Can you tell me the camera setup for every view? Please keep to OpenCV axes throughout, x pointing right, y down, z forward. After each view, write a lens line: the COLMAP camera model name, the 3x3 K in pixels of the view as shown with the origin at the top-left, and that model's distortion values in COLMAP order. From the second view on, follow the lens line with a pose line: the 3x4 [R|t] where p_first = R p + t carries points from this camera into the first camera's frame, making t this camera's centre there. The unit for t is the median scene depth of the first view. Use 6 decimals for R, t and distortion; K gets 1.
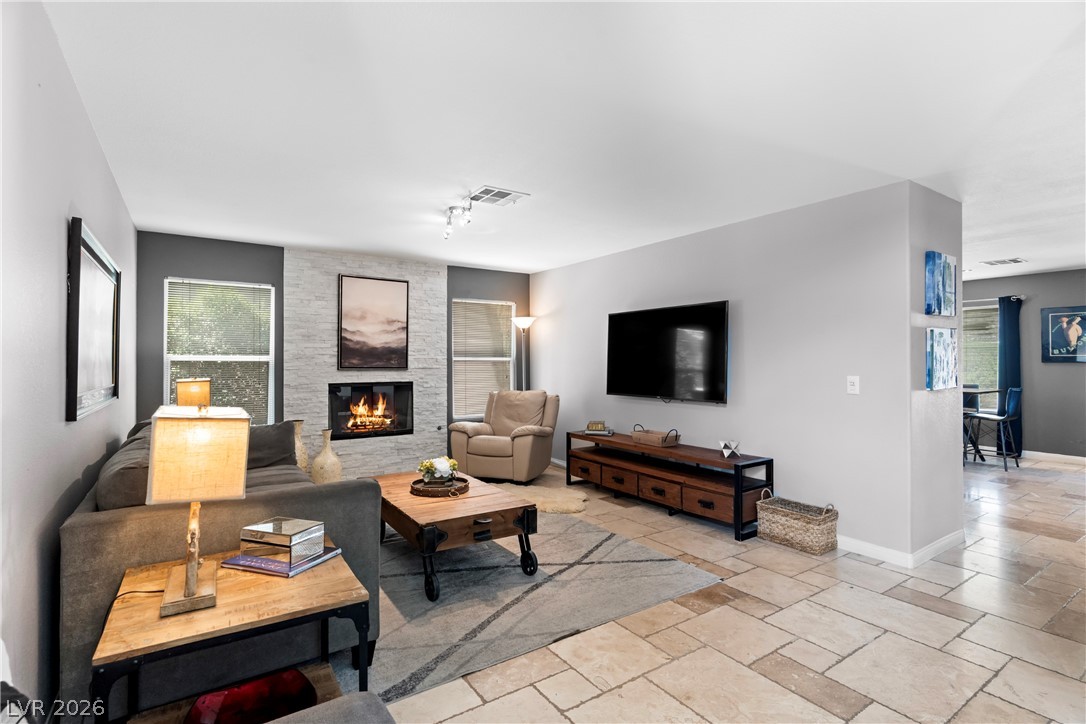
lens RADIAL K [[522.3, 0, 541.8], [0, 522.3, 359.1], [0, 0, 1]] dist [-0.006018, 0.002716]
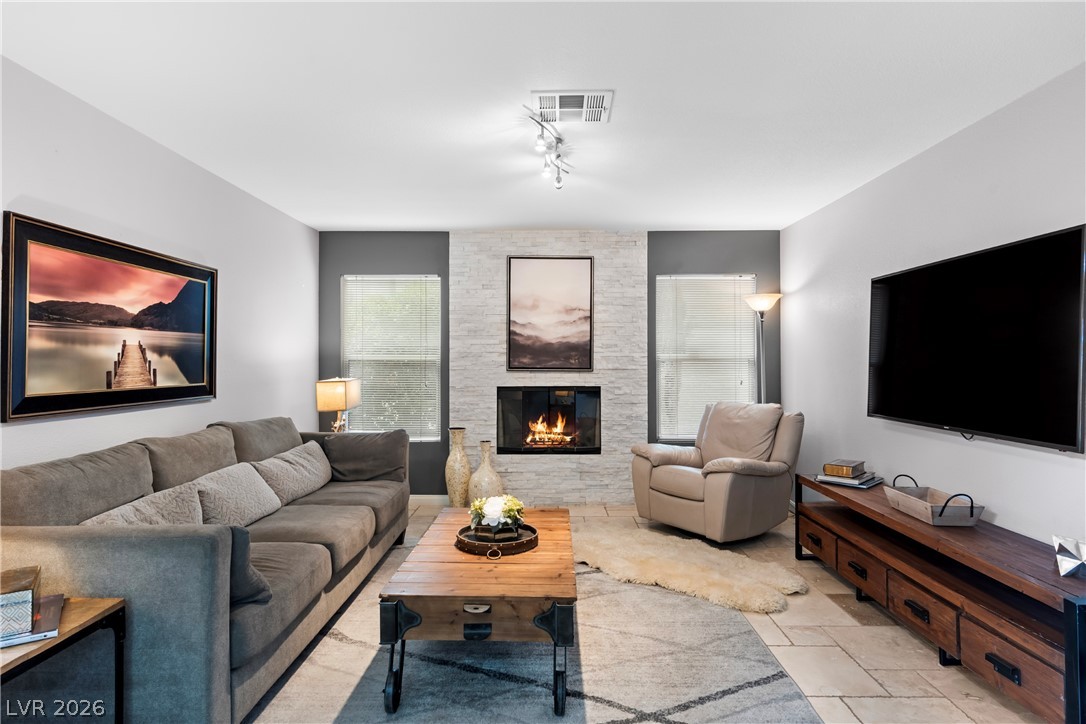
lens RADIAL K [[591.6, 0, 545.1], [0, 591.6, 364.1], [0, 0, 1]] dist [-0.009696, 0.007900]
pose [[0.823857, 0.002722, -0.566791, 0.223067], [0.001873, 0.999970, 0.007525, 0.003594], [0.566794, -0.007262, 0.823827, 0.277788]]
